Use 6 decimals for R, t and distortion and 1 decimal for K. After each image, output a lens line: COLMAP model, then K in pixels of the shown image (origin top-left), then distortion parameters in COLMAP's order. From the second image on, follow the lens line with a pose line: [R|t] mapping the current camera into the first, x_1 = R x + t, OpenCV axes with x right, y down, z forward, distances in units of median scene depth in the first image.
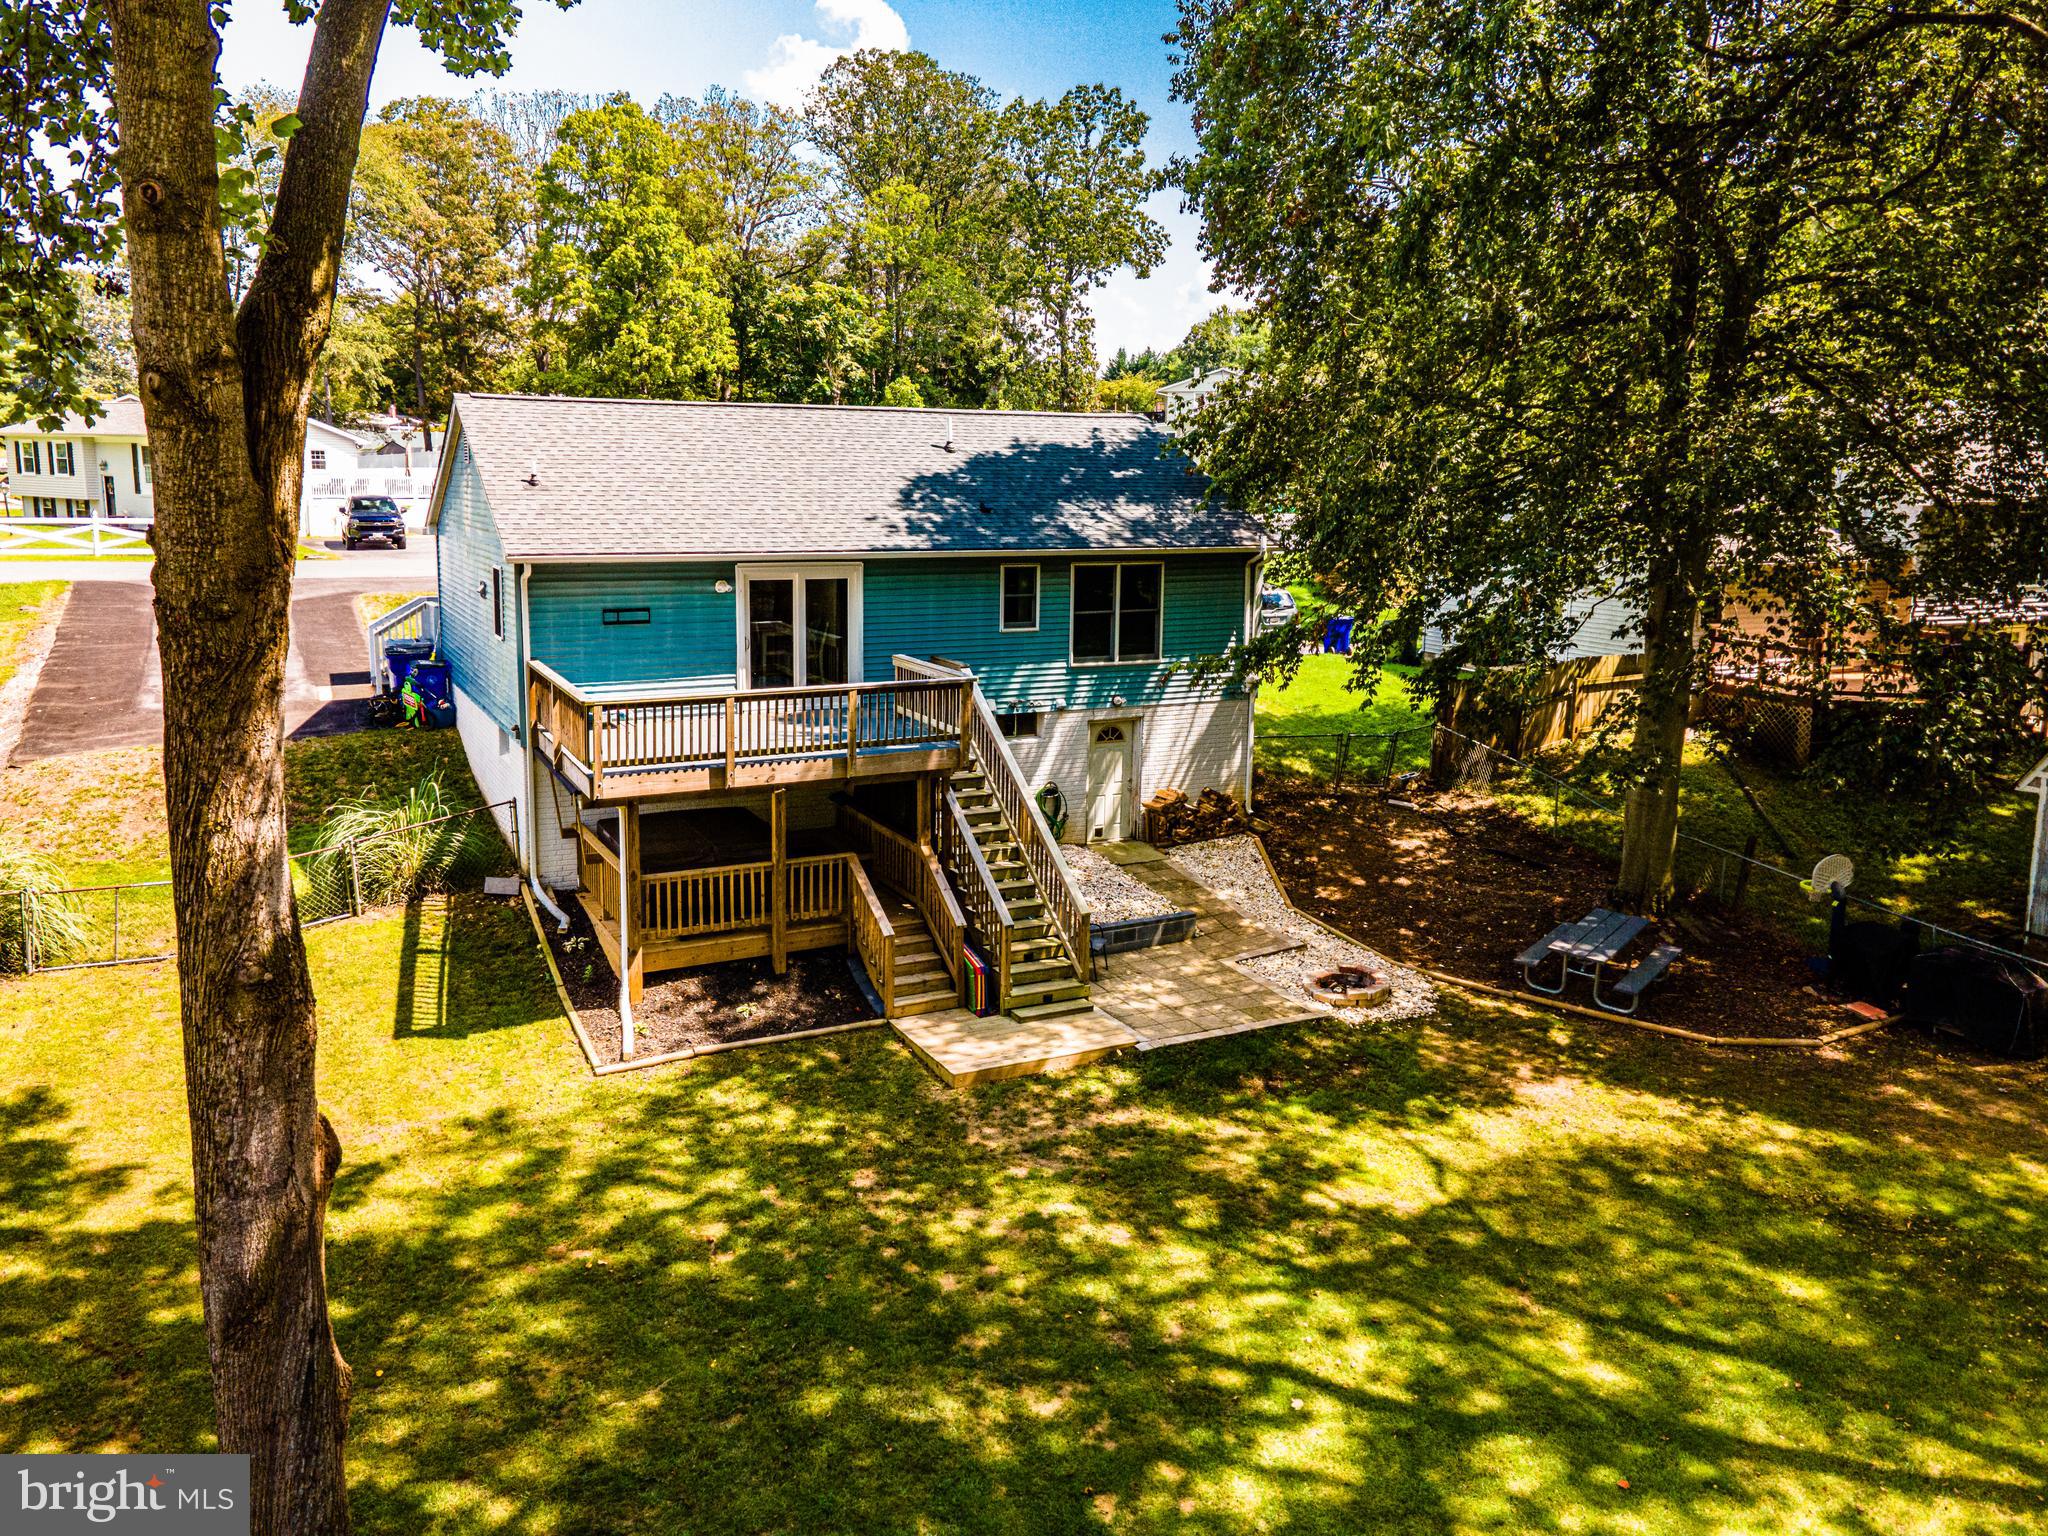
lens RADIAL K [[1556.9, 0, 1025.1], [0, 1556.9, 732.6], [0, 0, 1]] dist [0.002539, 0.062266]
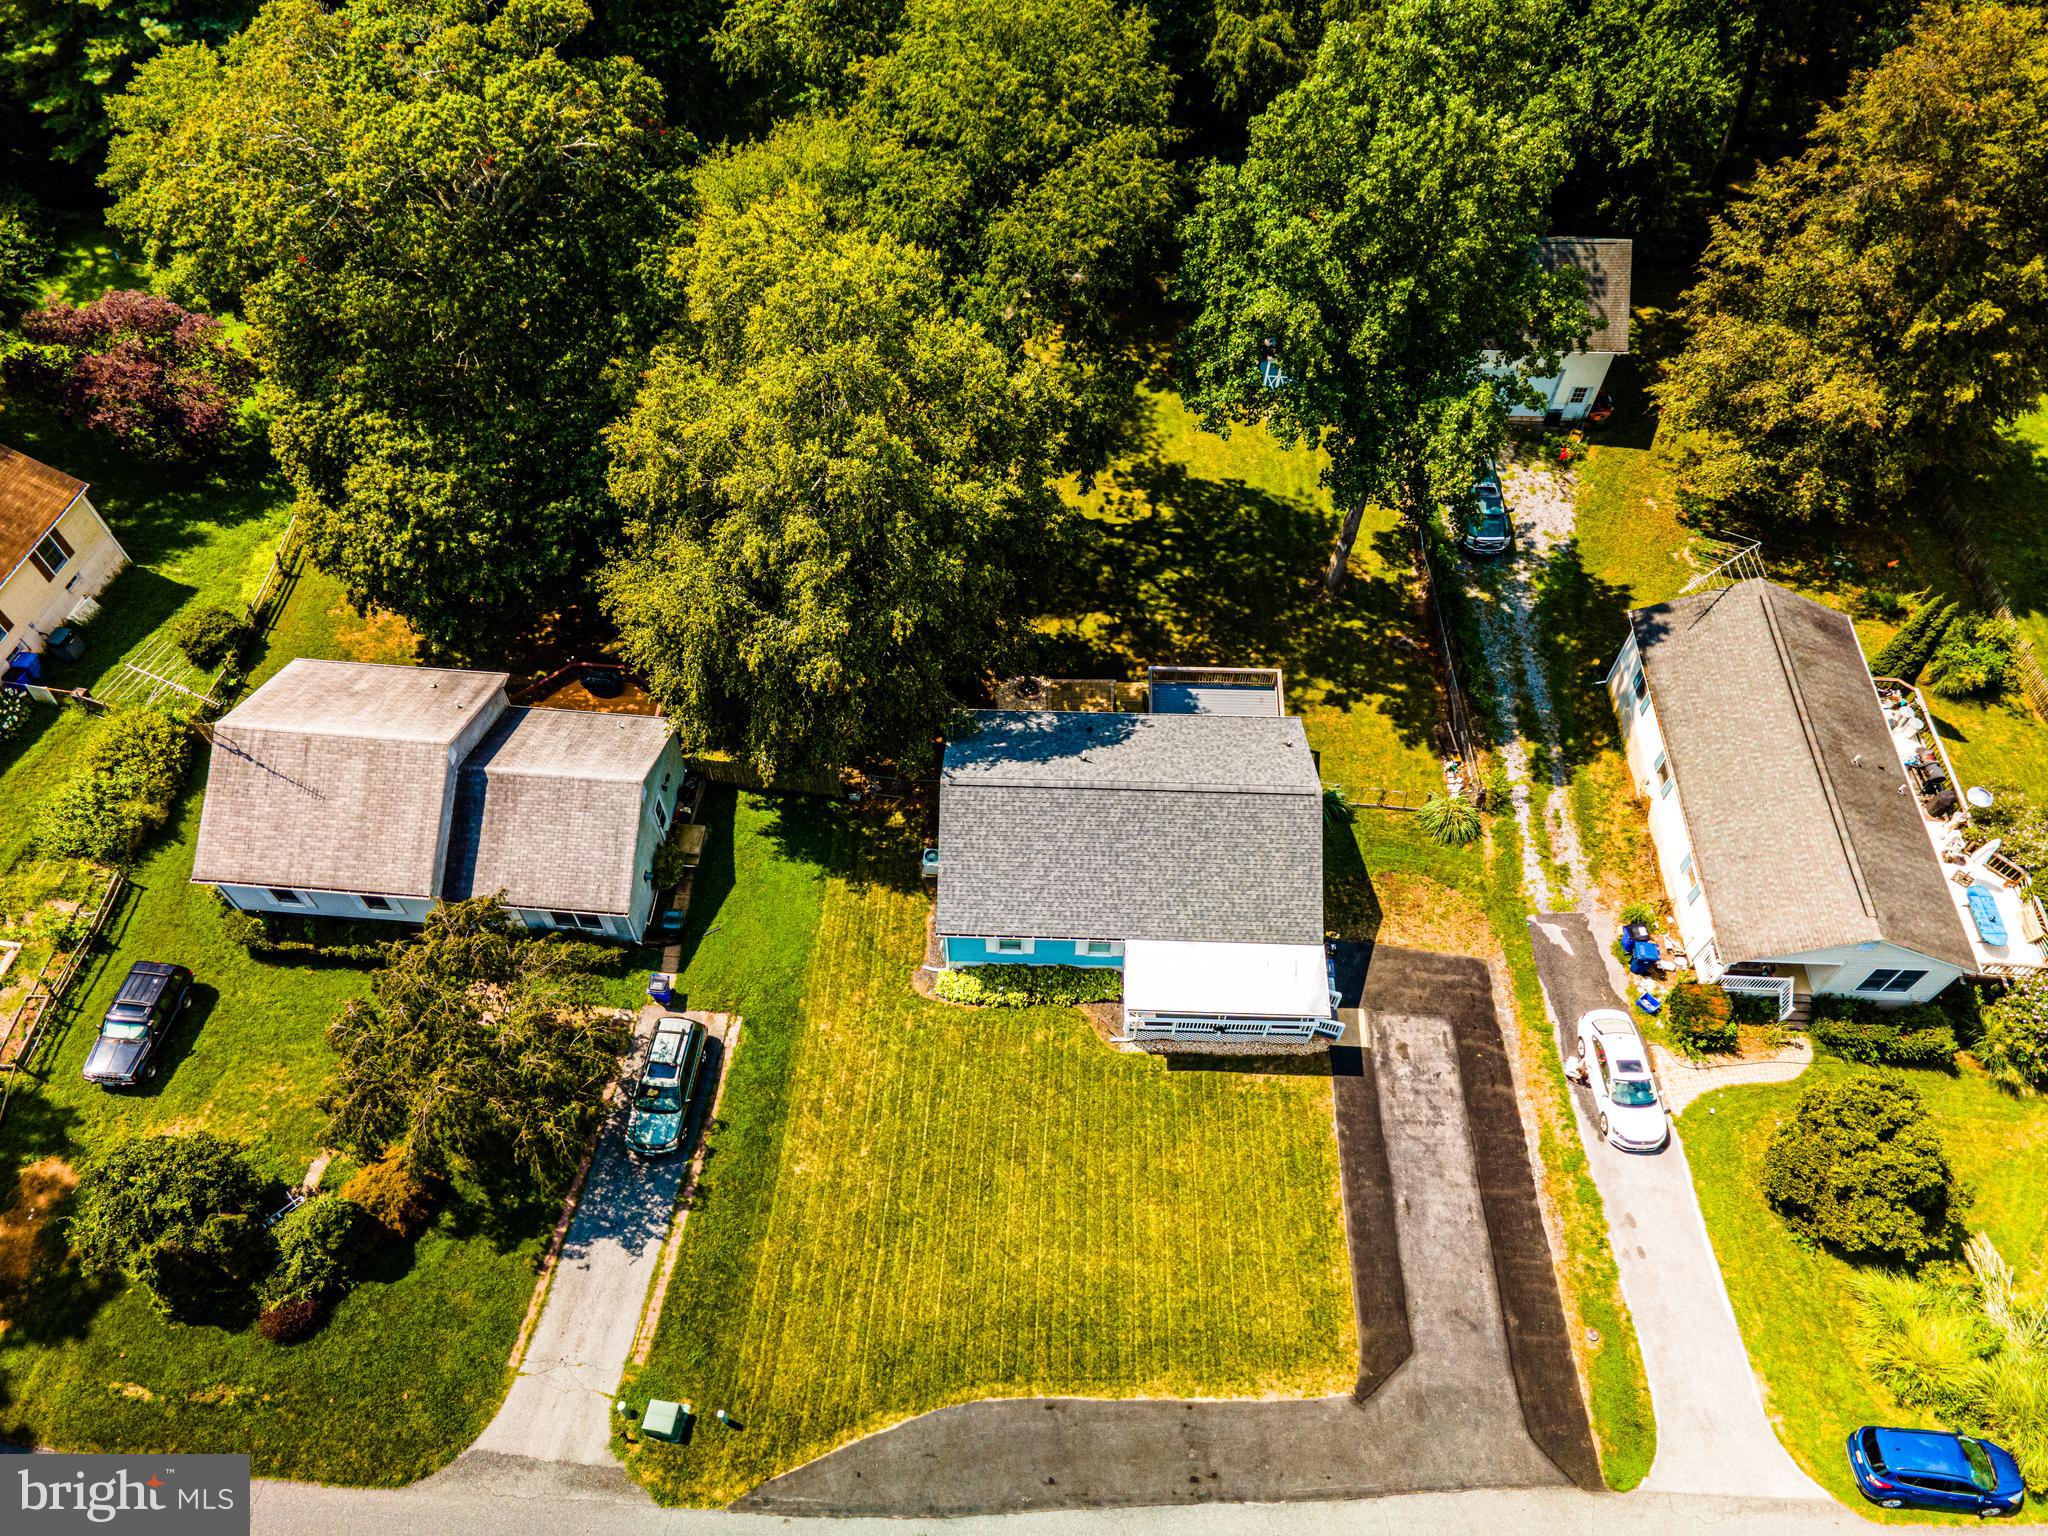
lens RADIAL K [[1472.2, 0, 985.9], [0, 1472.2, 772.5], [0, 0, 1]] dist [0.032735, -0.057948]
pose [[-0.871360, -0.405283, 0.276546, -0.720296], [0.069709, 0.455660, 0.887420, -2.870970], [-0.485668, 0.792540, -0.368792, 2.760409]]
